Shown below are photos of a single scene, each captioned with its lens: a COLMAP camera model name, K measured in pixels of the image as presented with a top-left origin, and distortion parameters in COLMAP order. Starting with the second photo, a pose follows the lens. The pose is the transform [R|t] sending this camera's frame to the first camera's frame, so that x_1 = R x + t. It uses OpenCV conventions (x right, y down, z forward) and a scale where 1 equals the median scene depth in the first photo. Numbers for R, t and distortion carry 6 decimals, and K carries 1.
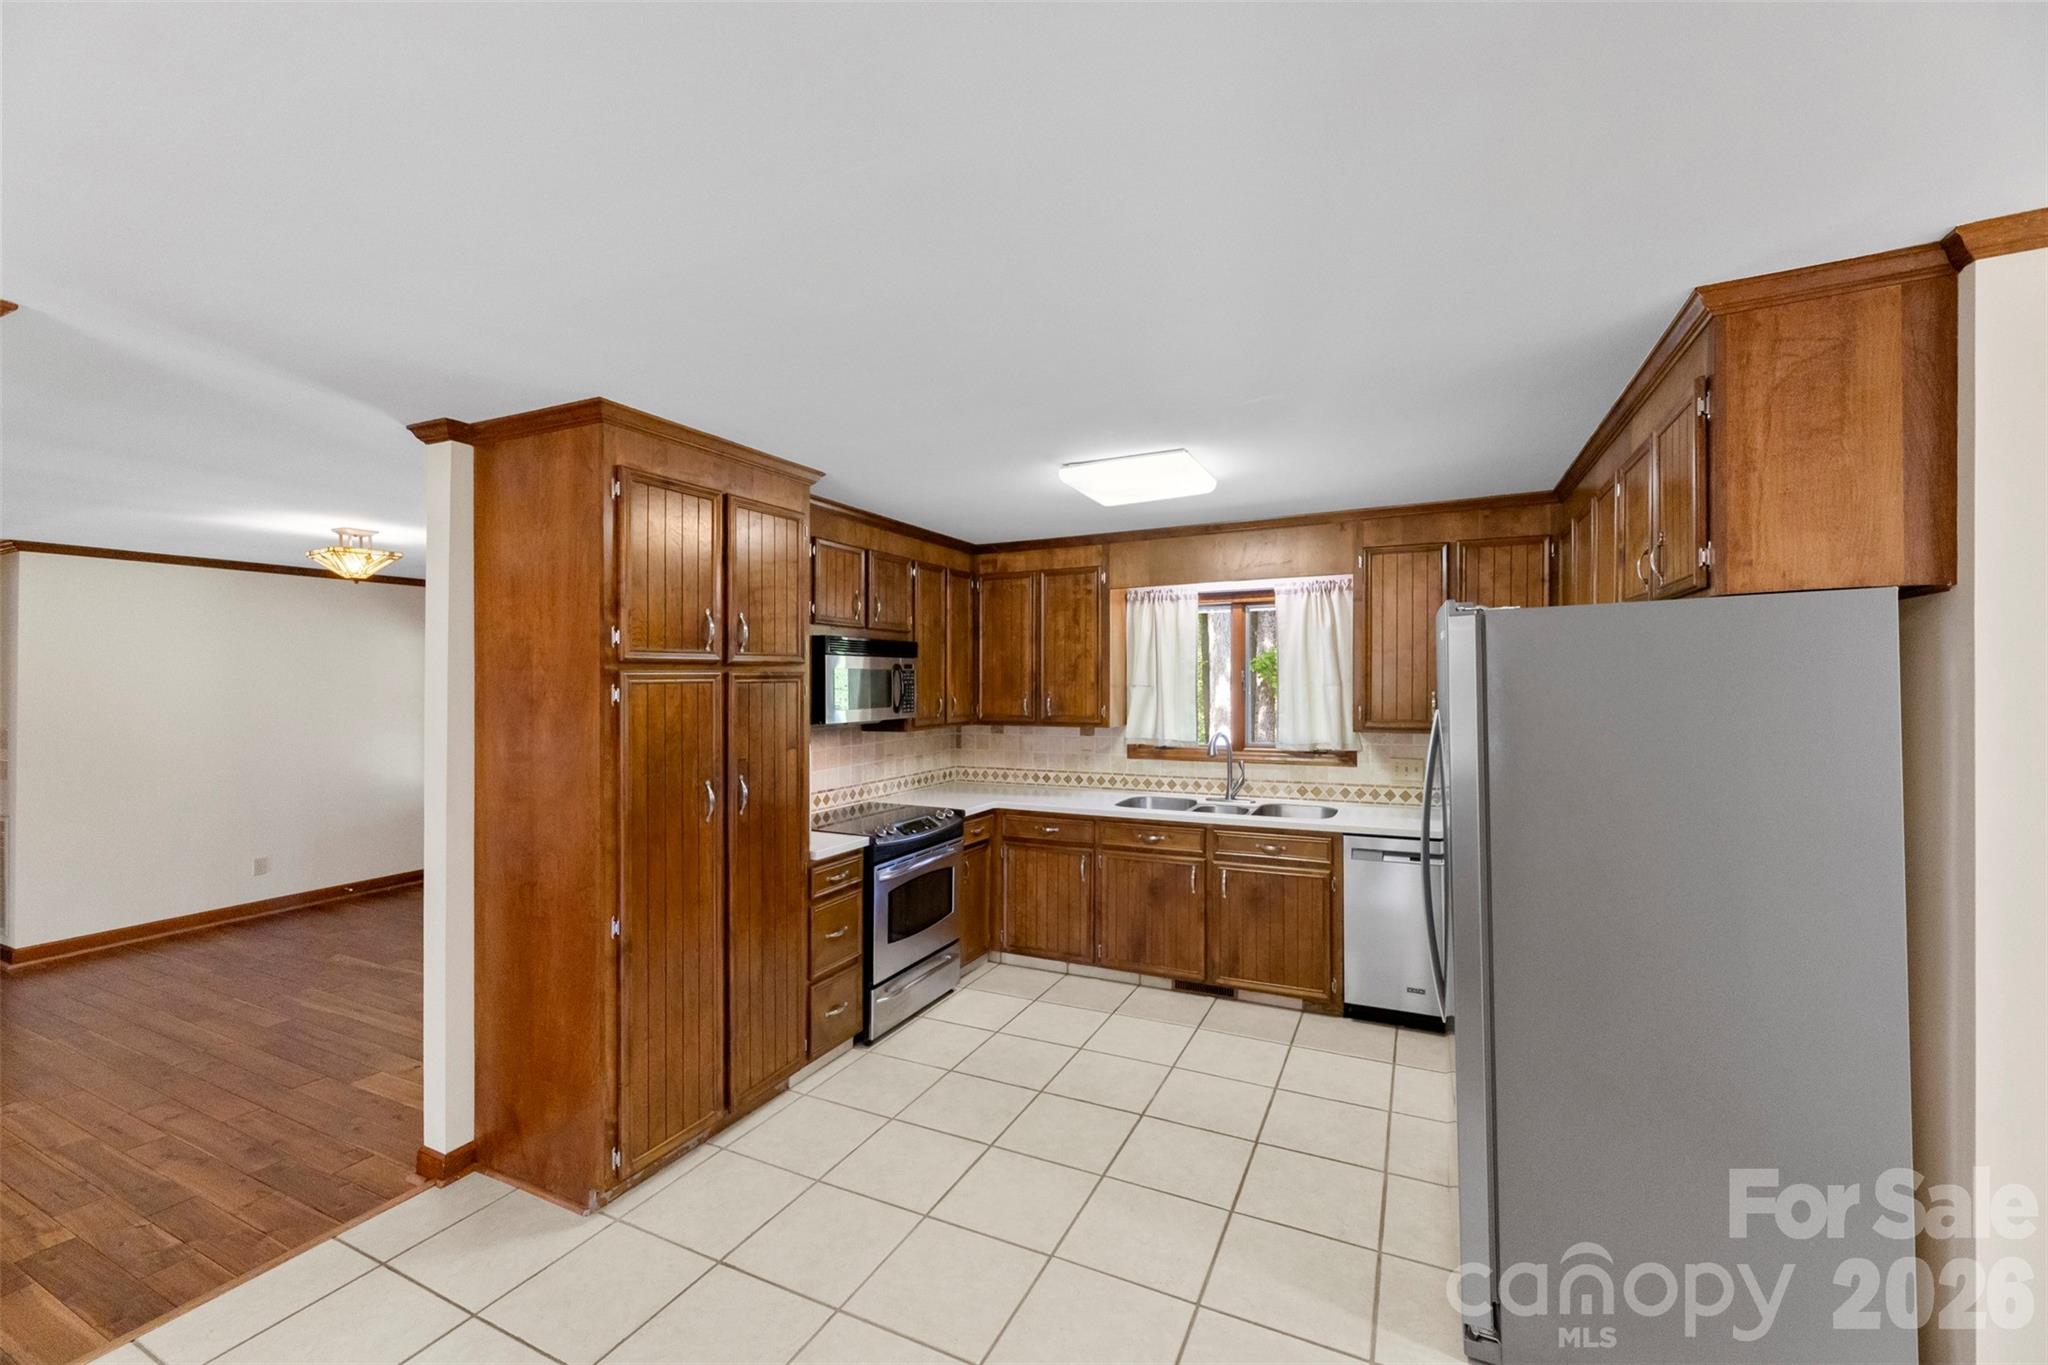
lens RADIAL K [[824.9, 0, 1016.8], [0, 824.9, 687.5], [0, 0, 1]] dist [0.002572, 0.000600]
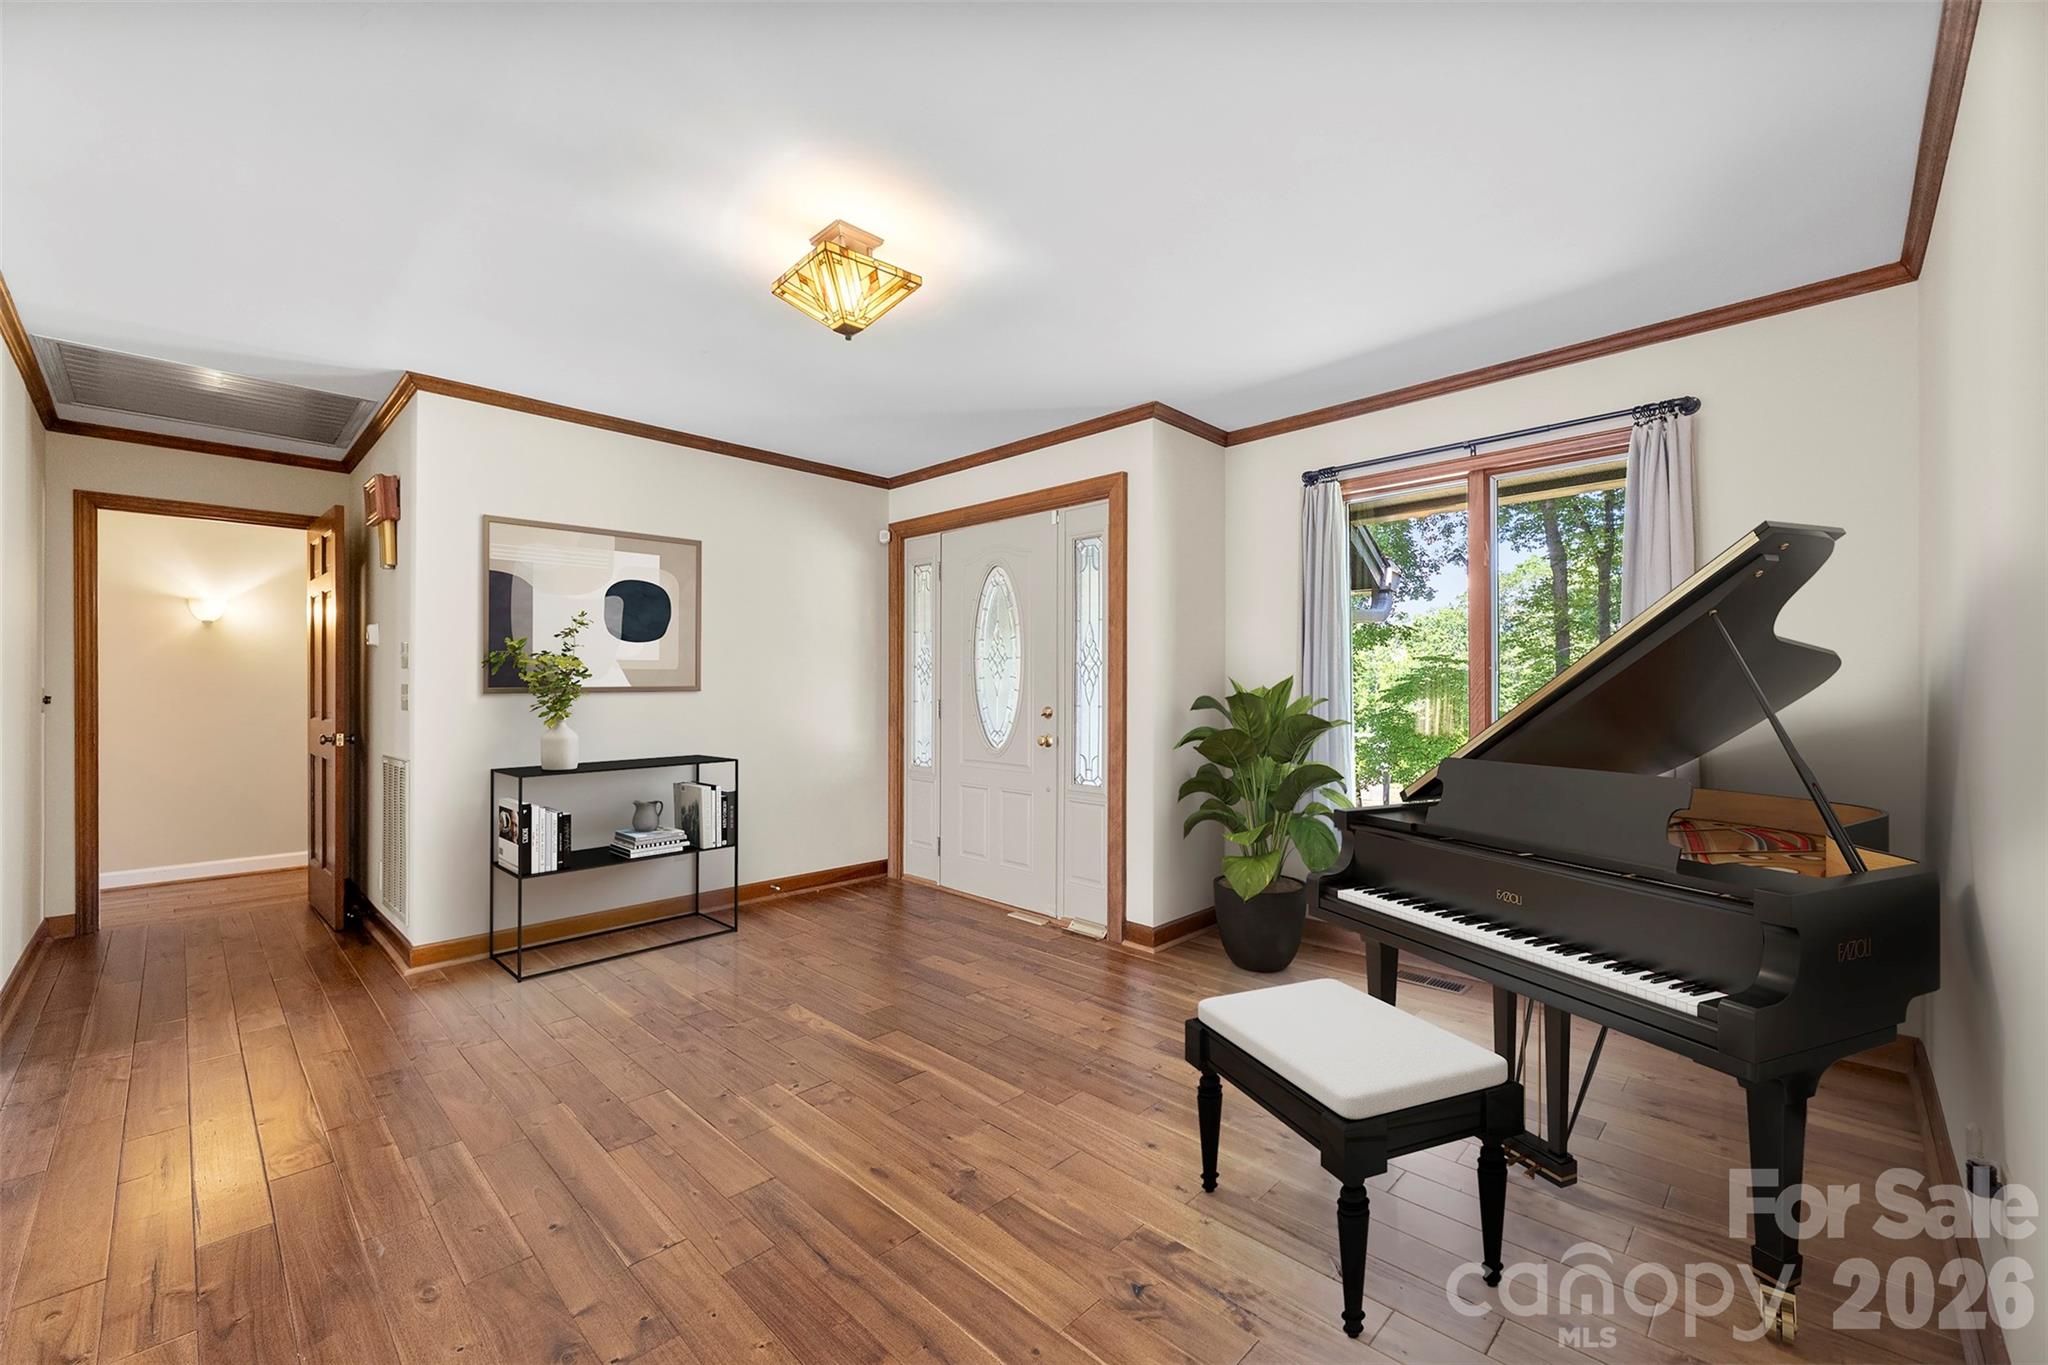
lens RADIAL K [[824.9, 0, 1018.2], [0, 824.9, 703.8], [0, 0, 1]] dist [0.002572, 0.000600]
pose [[0.948576, 0.005950, -0.316493, -0.705547], [-0.003708, 0.999964, 0.007685, 0.140217], [0.316527, -0.006116, 0.948564, 0.708119]]
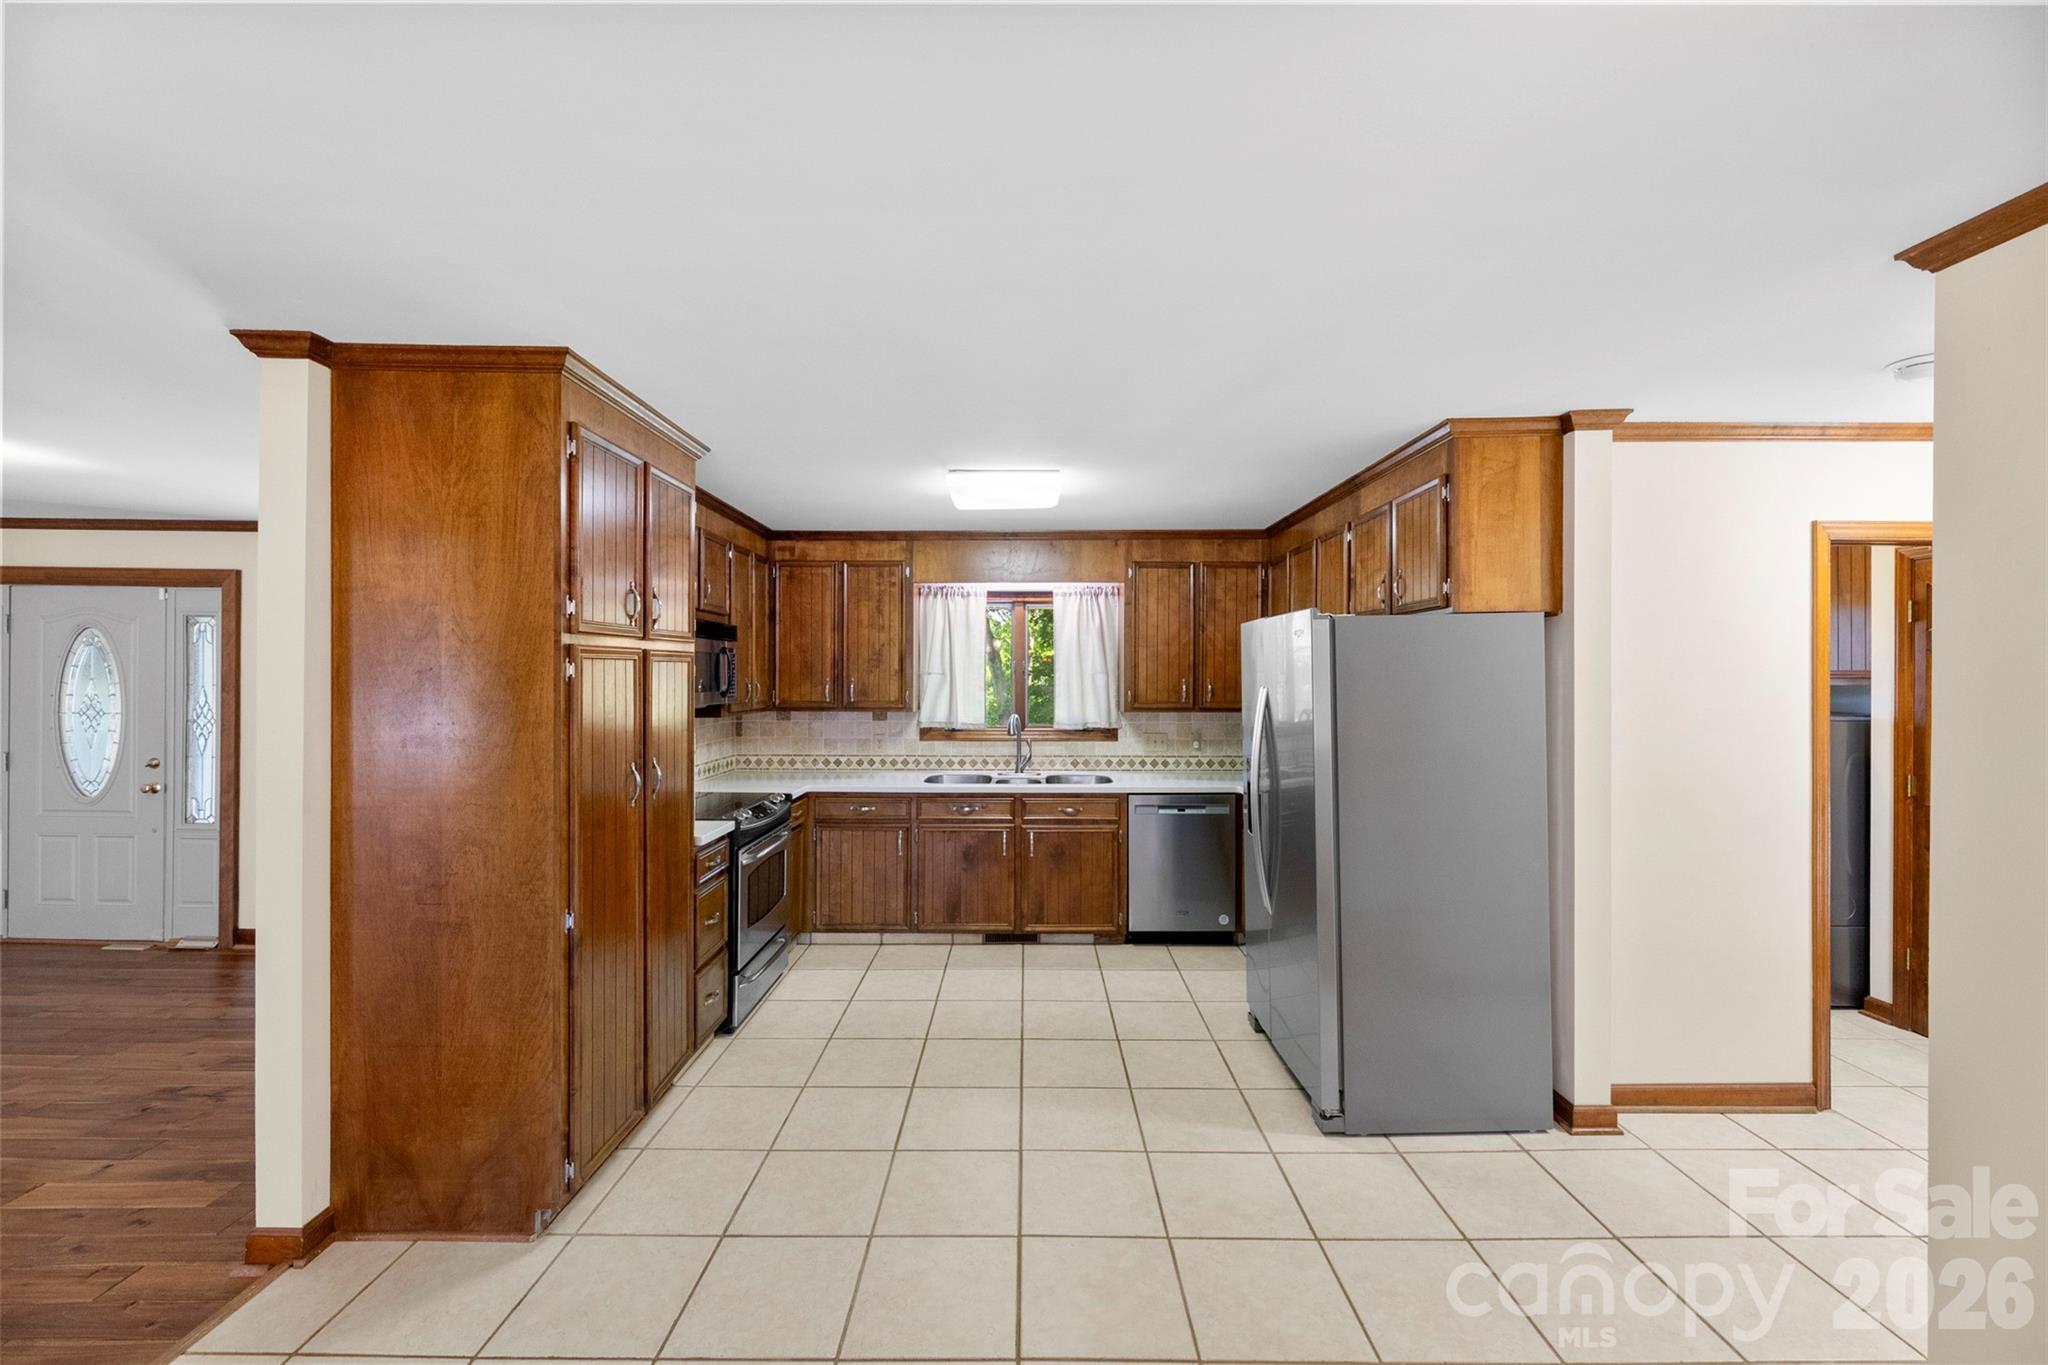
lens RADIAL K [[824.9, 0, 1019.9], [0, 824.9, 682.3], [0, 0, 1]] dist [0.002572, 0.000600]
pose [[0.901621, 0.005636, 0.432491, -0.324209], [-0.005333, 0.999984, -0.001913, 0.016658], [-0.432494, -0.000582, 0.901636, -0.040134]]
